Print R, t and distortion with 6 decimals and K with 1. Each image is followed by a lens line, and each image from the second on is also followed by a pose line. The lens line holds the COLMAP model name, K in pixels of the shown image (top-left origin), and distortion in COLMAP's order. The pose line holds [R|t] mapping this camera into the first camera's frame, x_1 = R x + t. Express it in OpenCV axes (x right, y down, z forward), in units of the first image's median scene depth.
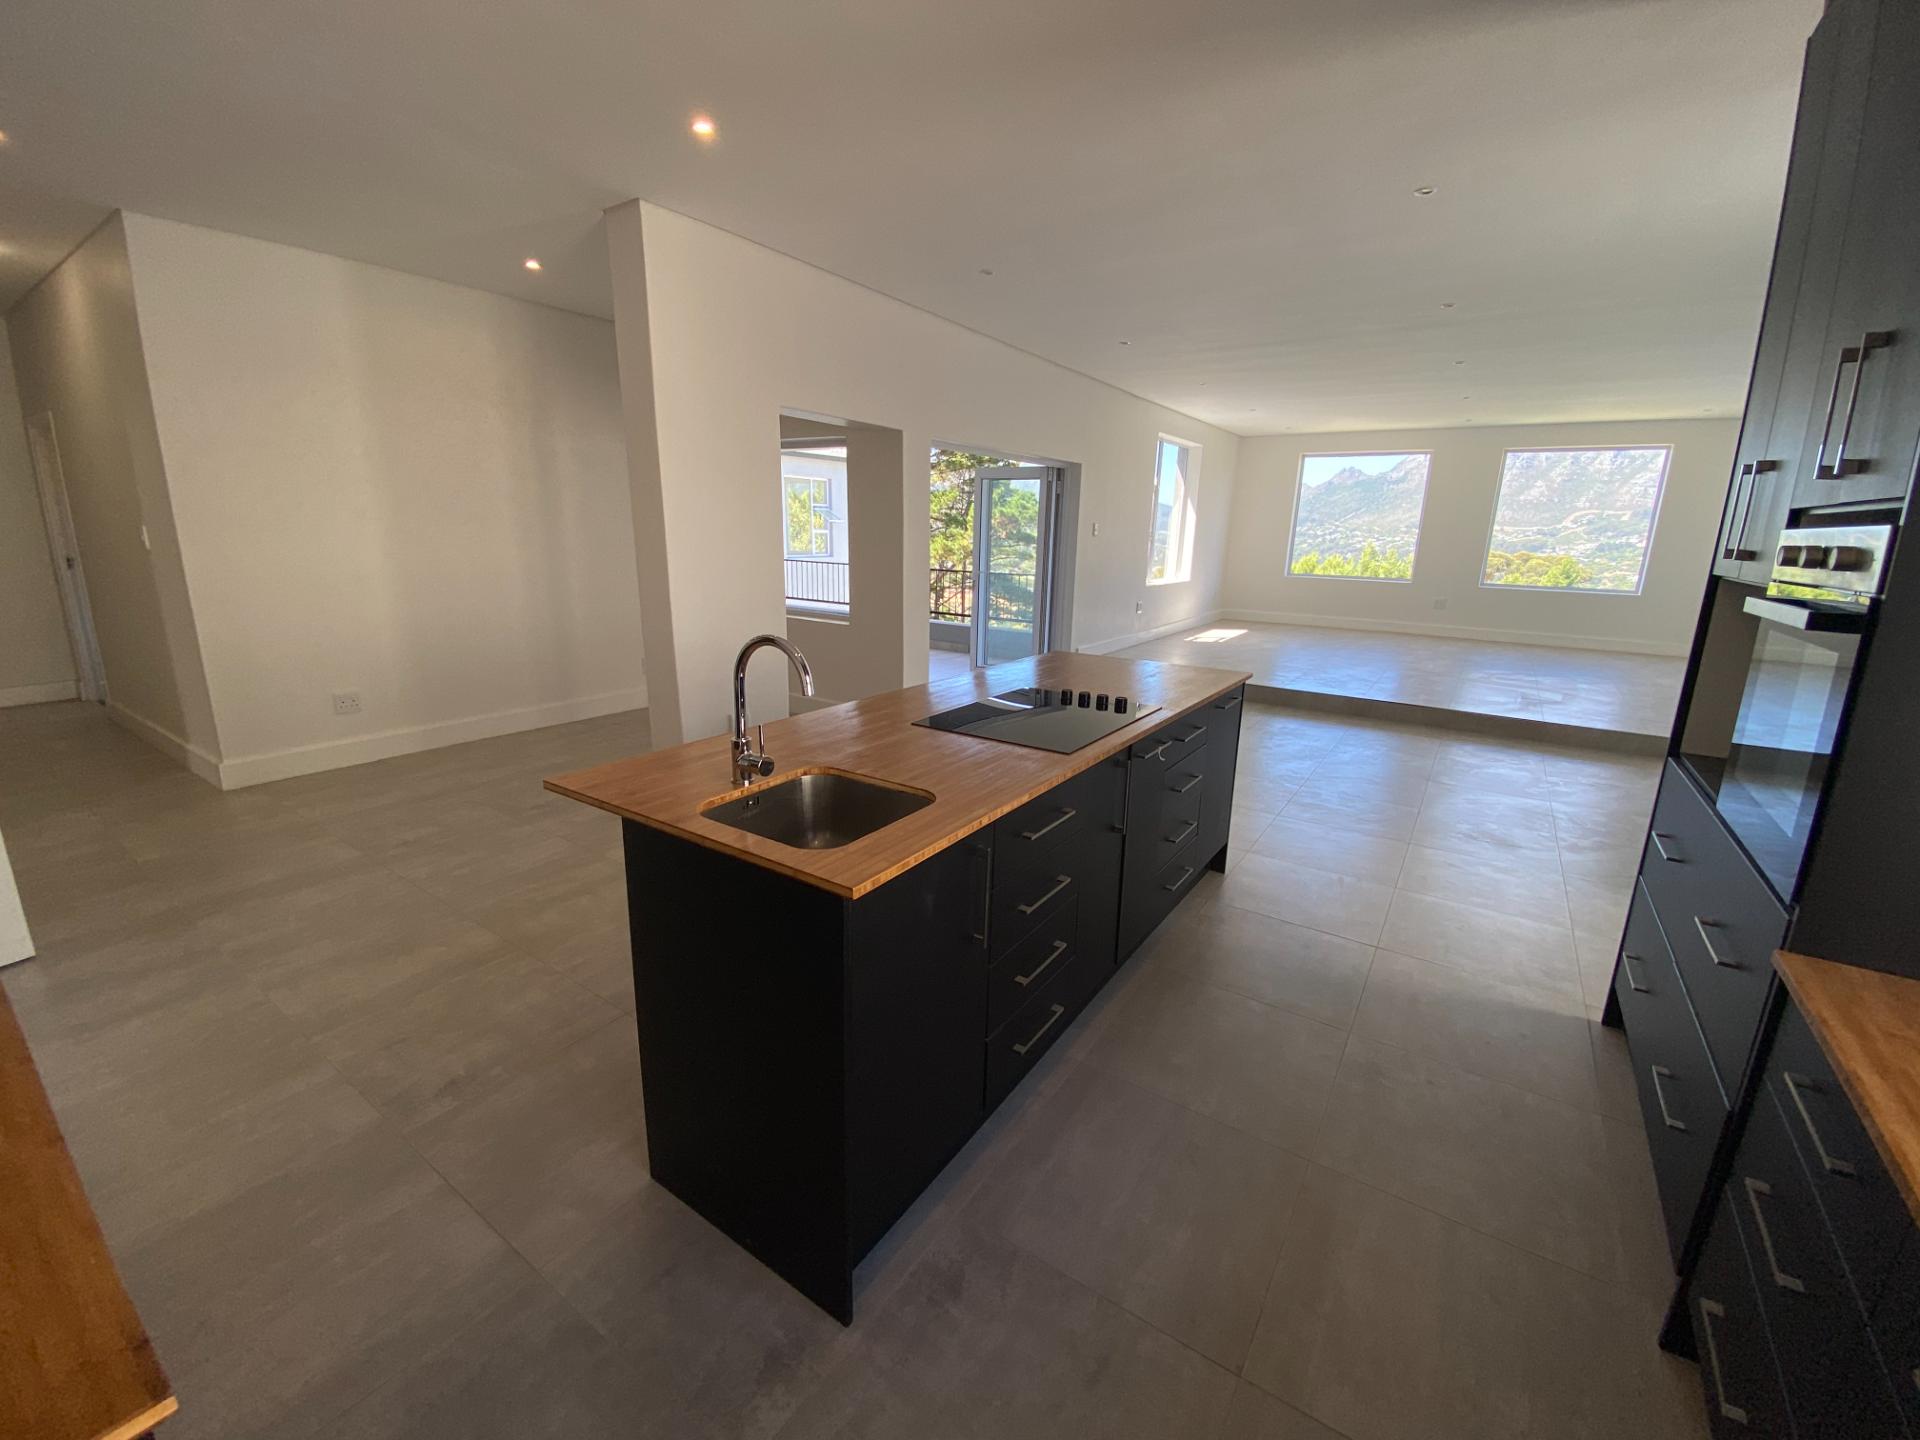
lens RADIAL K [[775.9, 0, 949.7], [0, 775.9, 708.5], [0, 0, 1]] dist [0.002301, -0.015276]
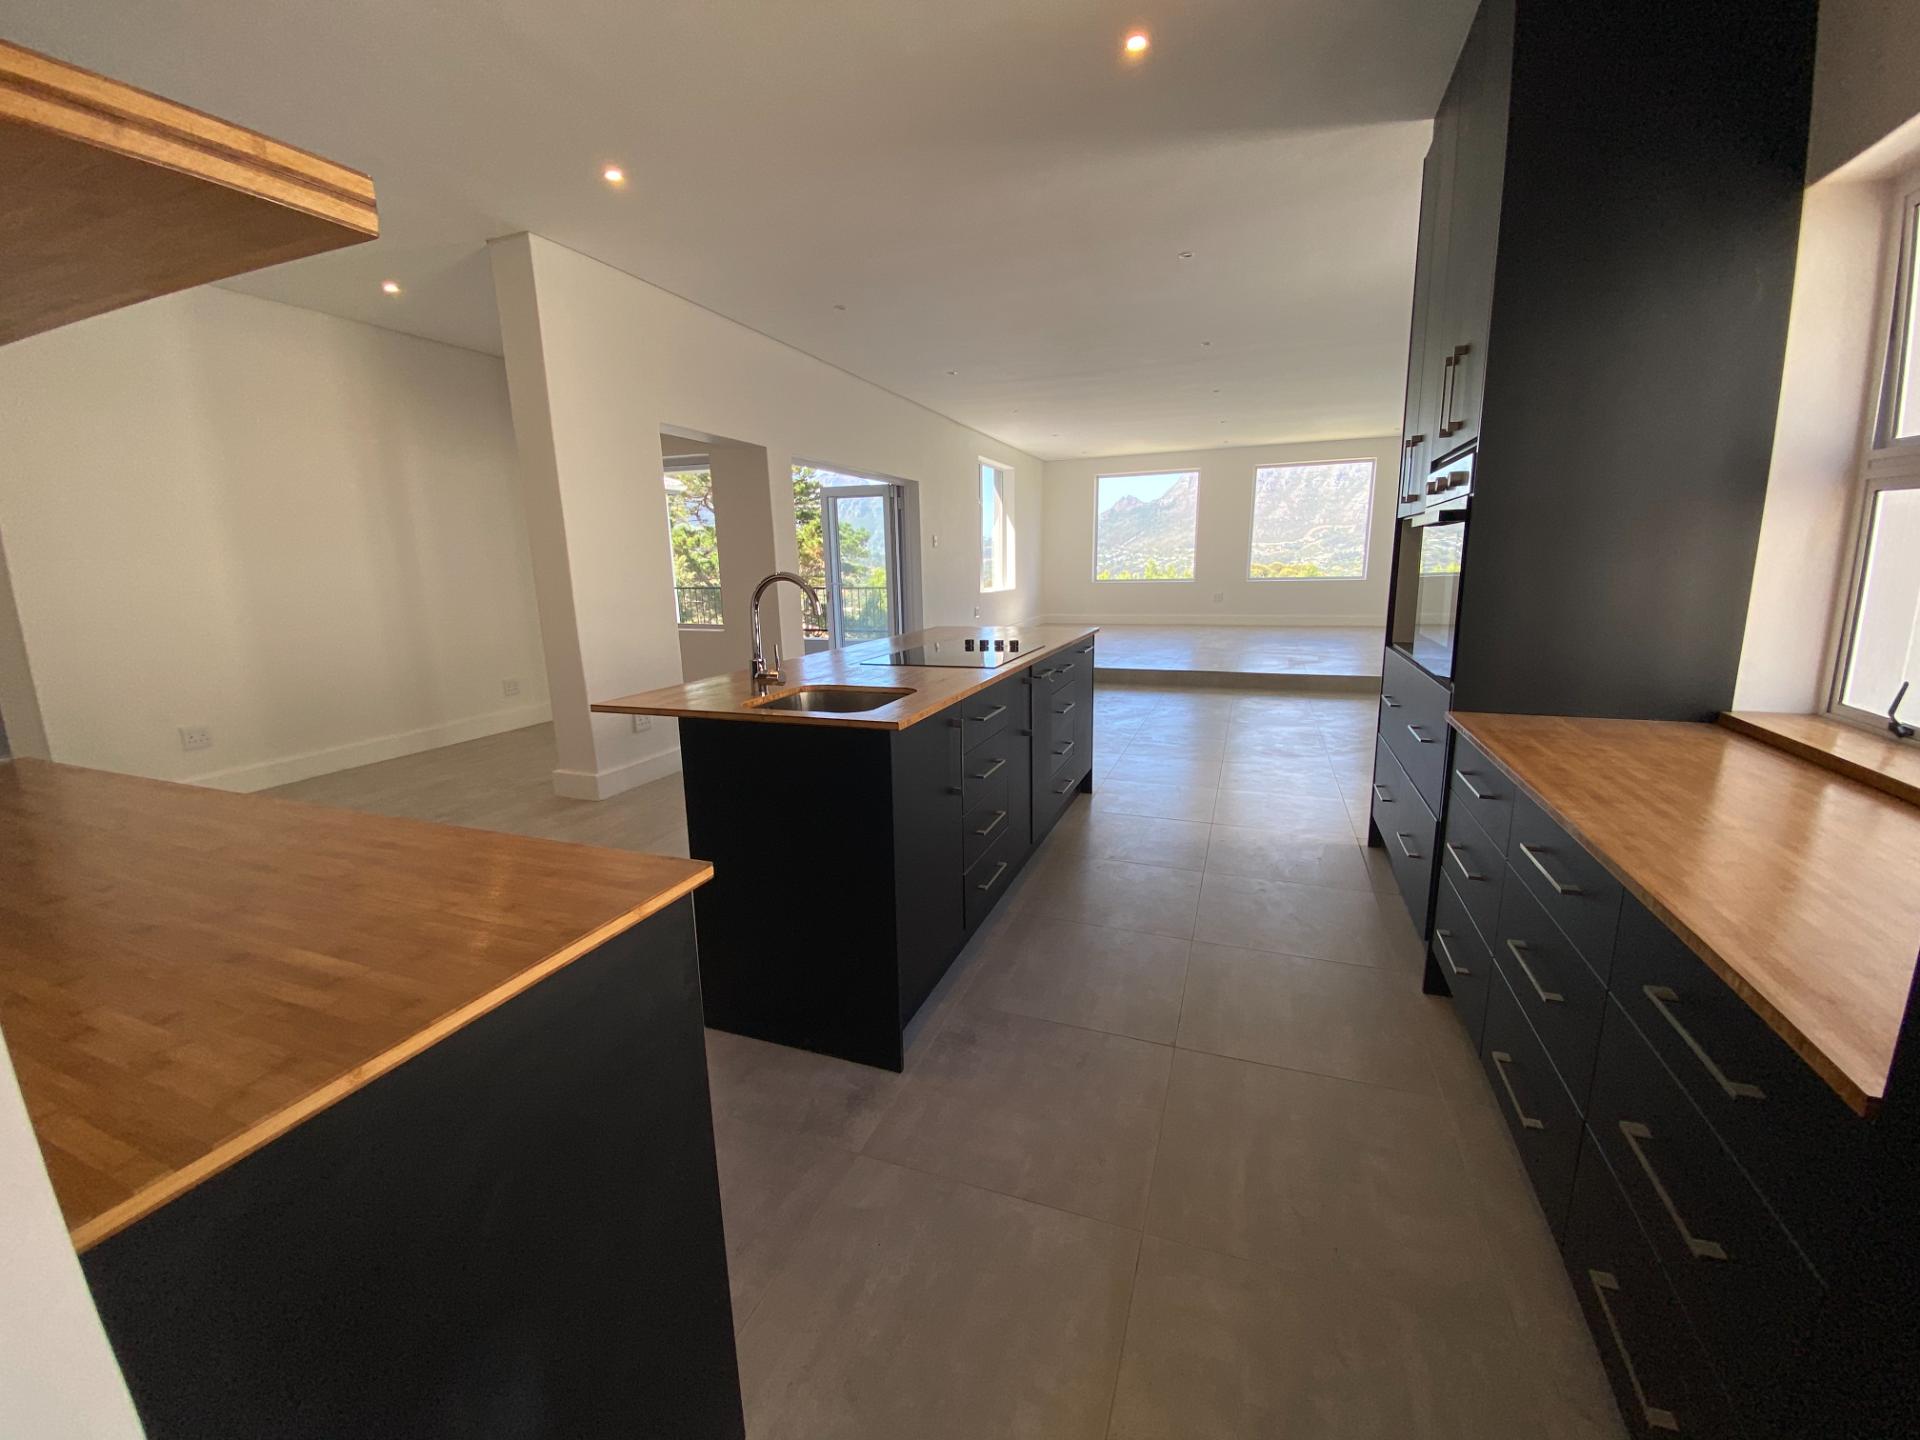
lens RADIAL K [[775.9, 0, 949.7], [0, 775.9, 708.5], [0, 0, 1]] dist [0.002301, -0.015276]
pose [[0.971203, -0.082240, 0.223611, -0.084951], [0.091310, 0.995355, -0.030507, 0.062845], [-0.220064, 0.050046, 0.974201, -0.101672]]
